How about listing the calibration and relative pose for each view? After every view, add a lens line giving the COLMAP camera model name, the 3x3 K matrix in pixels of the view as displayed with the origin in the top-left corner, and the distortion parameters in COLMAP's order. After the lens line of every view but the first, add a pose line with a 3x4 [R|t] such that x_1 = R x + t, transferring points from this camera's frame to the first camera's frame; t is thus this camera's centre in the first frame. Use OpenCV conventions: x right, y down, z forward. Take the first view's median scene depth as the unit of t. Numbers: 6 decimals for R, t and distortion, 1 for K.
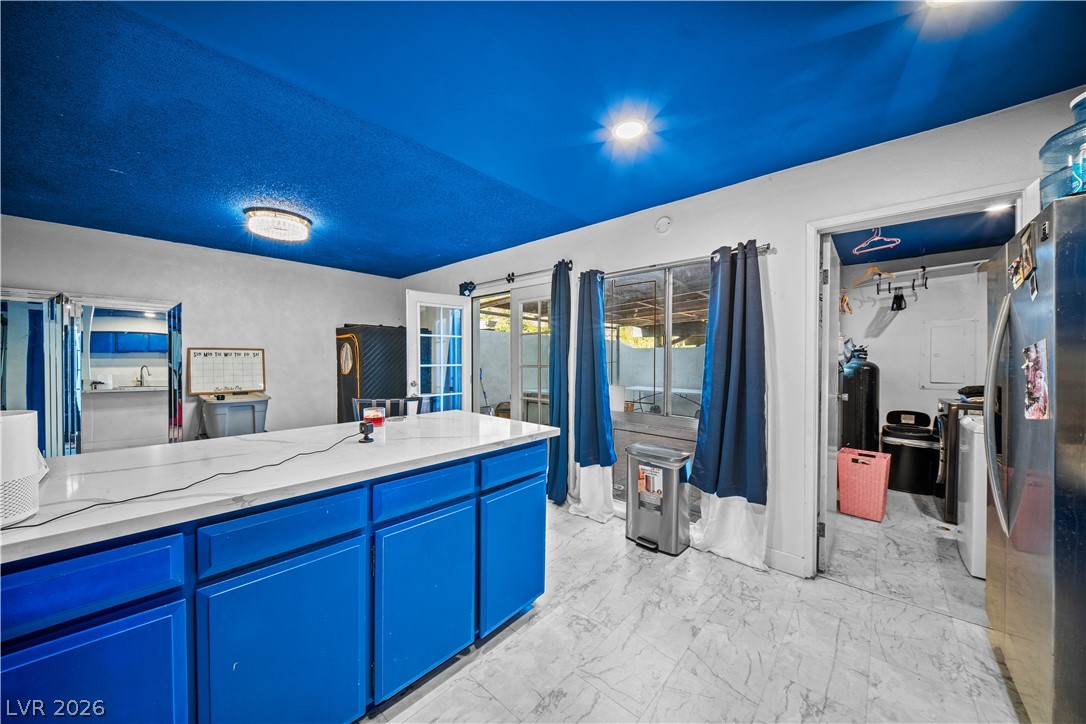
lens RADIAL K [[375.9, 0, 542.4], [0, 375.9, 359.9], [0, 0, 1]] dist [-0.000313, -0.004698]
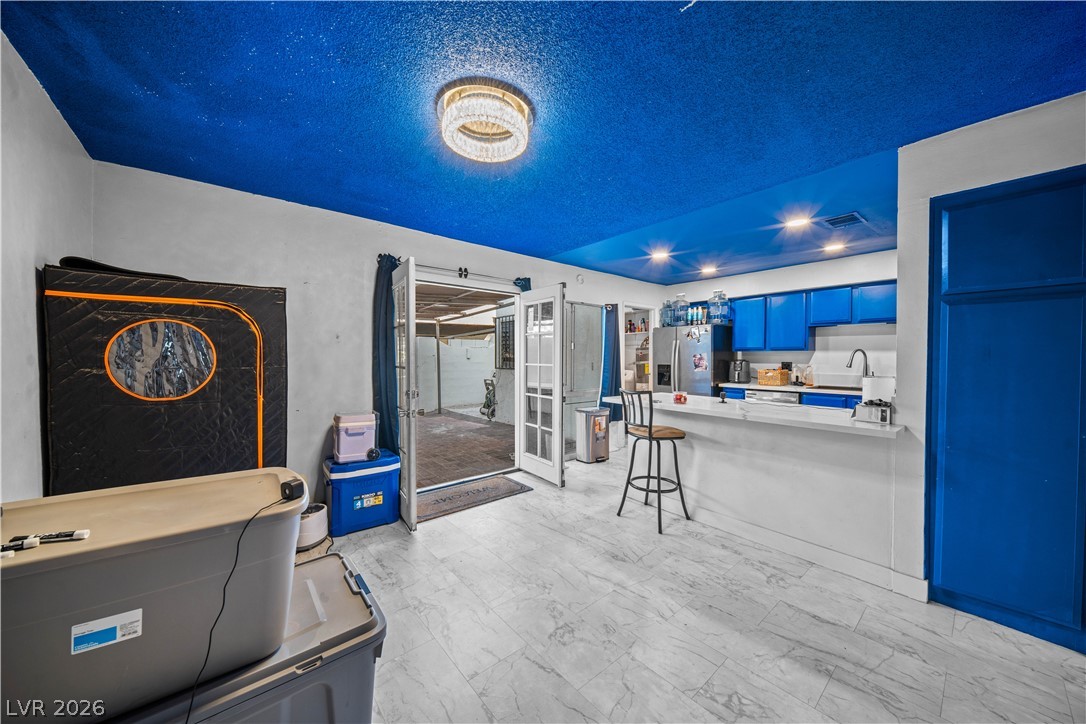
lens RADIAL K [[374.7, 0, 543.5], [0, 374.7, 363.5], [0, 0, 1]] dist [0.008538, -0.007800]
pose [[0.136872, -0.021298, 0.990360, -0.980422], [0.002711, 0.999773, 0.021126, -0.007739], [-0.990585, -0.000207, 0.136899, 0.653660]]
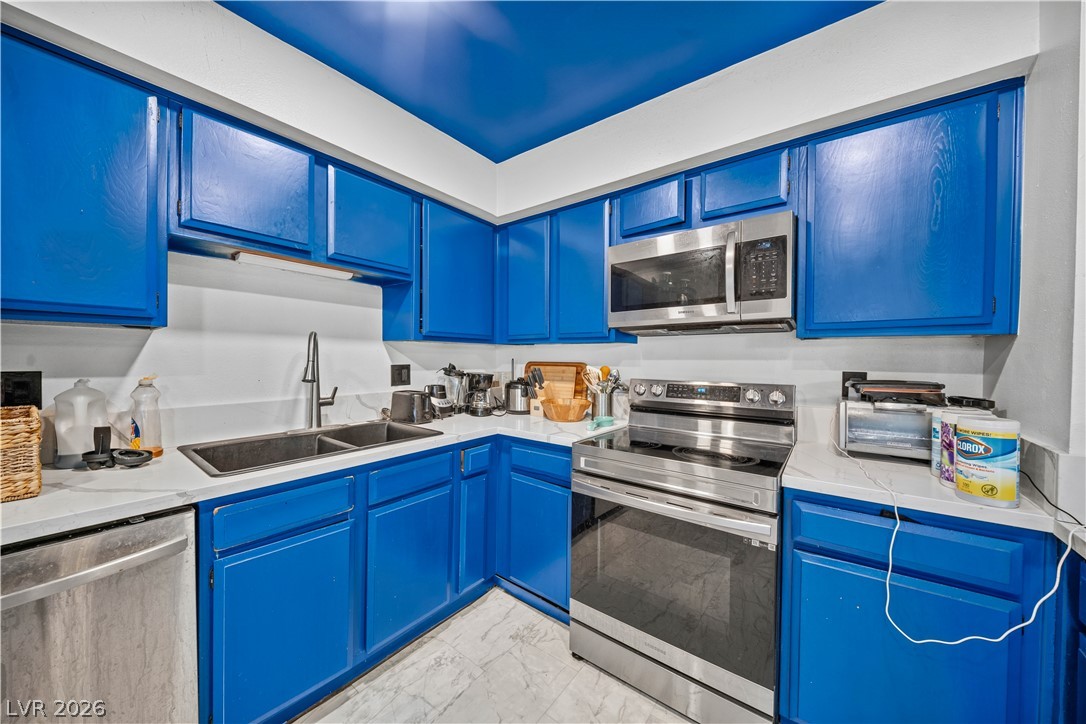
lens RADIAL K [[374.7, 0, 543.5], [0, 374.7, 363.5], [0, 0, 1]] dist [0.008538, -0.007800]
pose [[-0.996301, -0.010952, -0.085227, 0.021943], [-0.012581, 0.999748, 0.018603, 0.000017], [0.085002, 0.019607, -0.996188, 0.321684]]
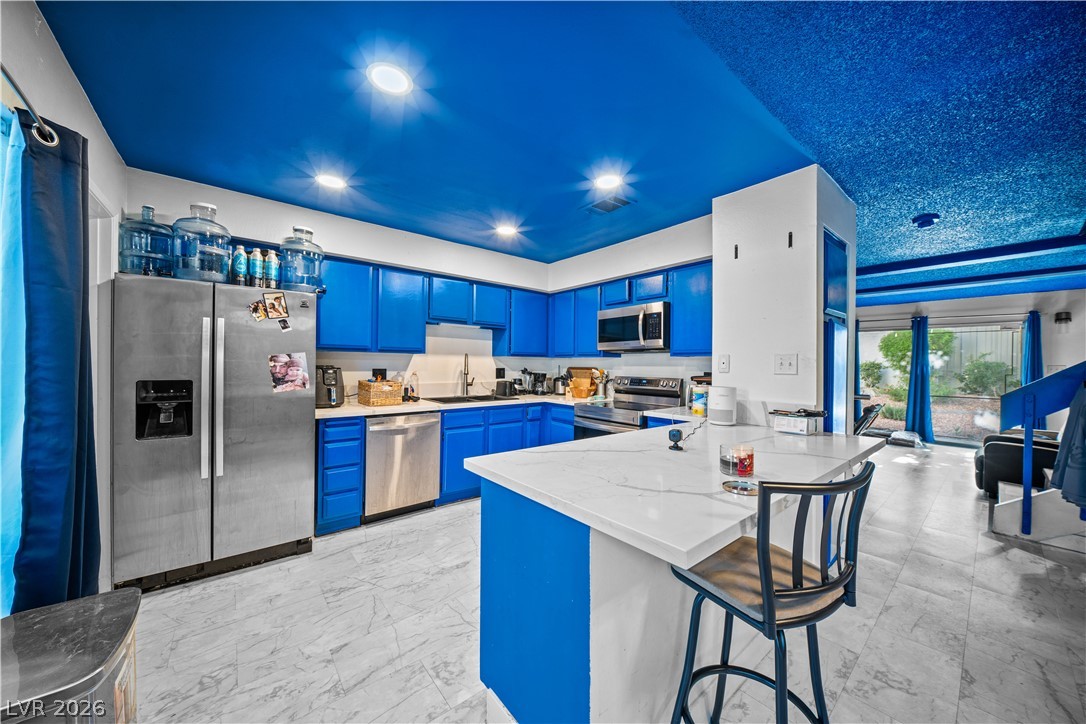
lens RADIAL K [[374.7, 0, 543.5], [0, 374.7, 363.5], [0, 0, 1]] dist [0.008538, -0.007800]
pose [[-0.988816, -0.015595, 0.148321, -0.103984], [-0.015185, 0.999877, 0.003896, -0.004864], [-0.148363, 0.001600, -0.988932, 0.823894]]
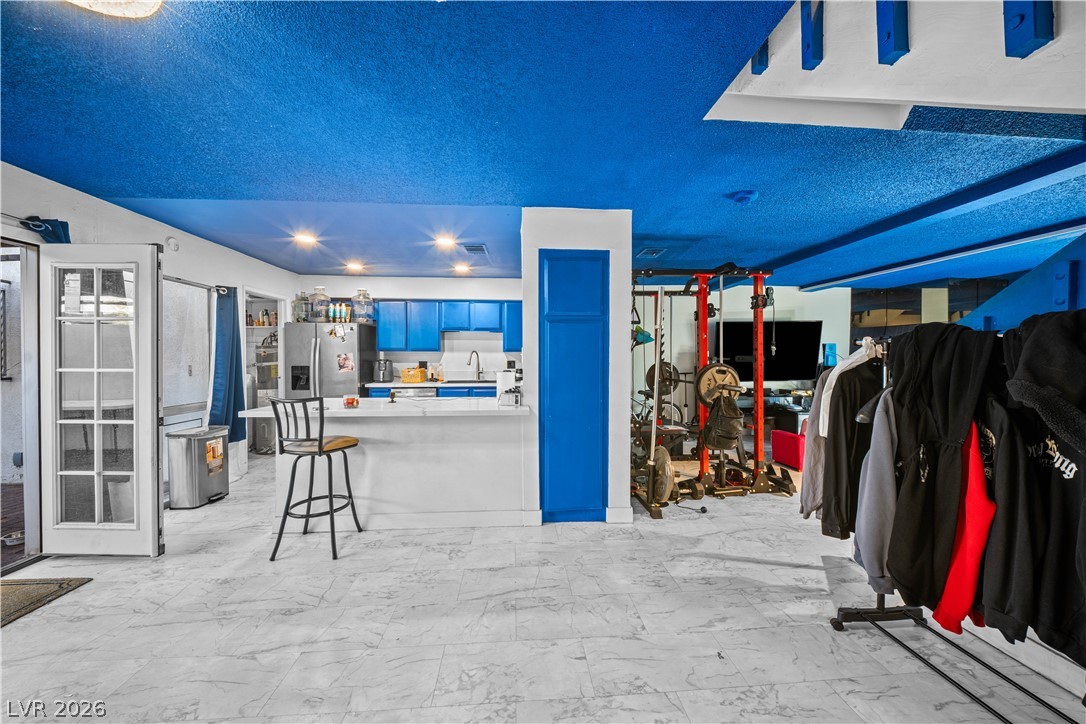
lens RADIAL K [[375.9, 0, 542.4], [0, 375.9, 359.9], [0, 0, 1]] dist [-0.000313, -0.004698]
pose [[-0.724766, -0.009106, 0.688935, -0.927022], [-0.000468, 0.999919, 0.012724, -0.007655], [-0.688995, 0.008900, -0.724711, 0.738978]]
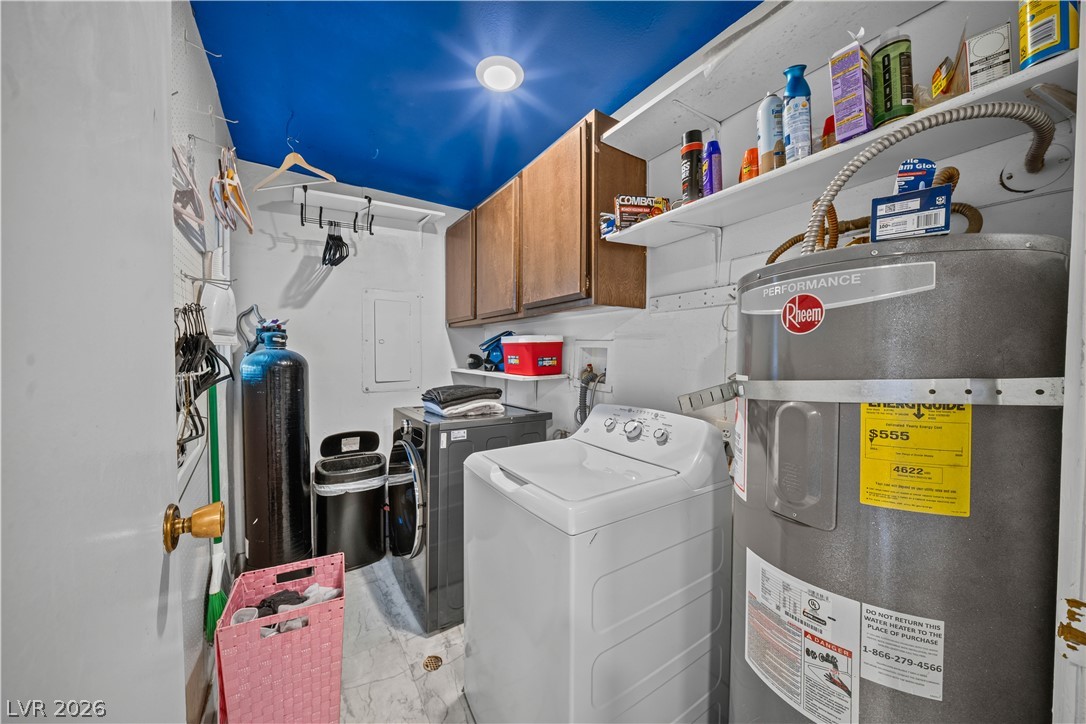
lens RADIAL K [[374.7, 0, 543.5], [0, 374.7, 363.5], [0, 0, 1]] dist [0.008538, -0.007800]
pose [[0.239740, -0.032352, 0.970298, 0.453225], [0.000449, 0.999448, 0.033213, 0.005348], [-0.970837, -0.007526, 0.239622, 0.538291]]
